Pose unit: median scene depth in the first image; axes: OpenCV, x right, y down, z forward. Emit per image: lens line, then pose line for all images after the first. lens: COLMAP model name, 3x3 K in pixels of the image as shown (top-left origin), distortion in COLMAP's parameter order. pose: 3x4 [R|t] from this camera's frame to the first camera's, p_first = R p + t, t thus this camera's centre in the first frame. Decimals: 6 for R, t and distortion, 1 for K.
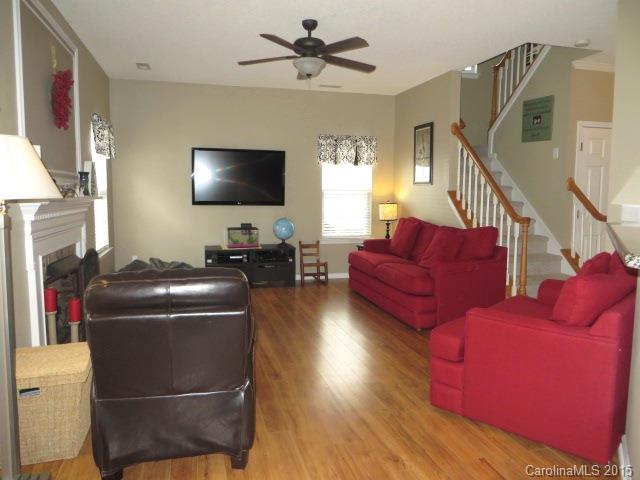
lens RADIAL K [[472.0, 0, 320.9], [0, 472.0, 238.9], [0, 0, 1]] dist [-0.033189, 0.010533]
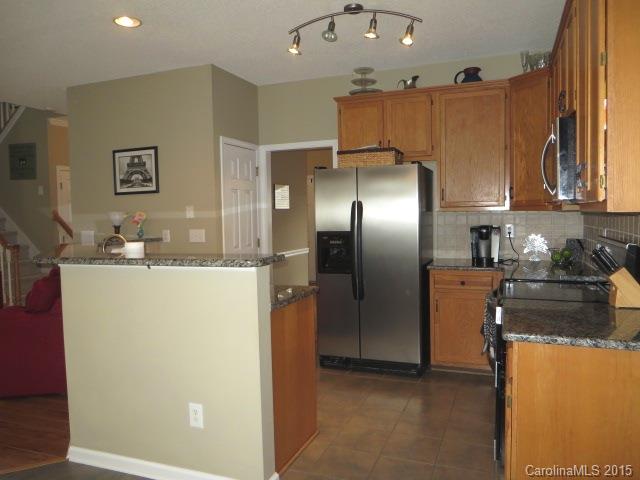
lens RADIAL K [[472.0, 0, 321.6], [0, 472.0, 239.1], [0, 0, 1]] dist [-0.033189, 0.010533]
pose [[0.579149, -0.059981, 0.813013, -0.072861], [0.103015, 0.994680, 0.000000, 0.018385], [-0.808687, 0.083753, 0.582246, -0.298297]]
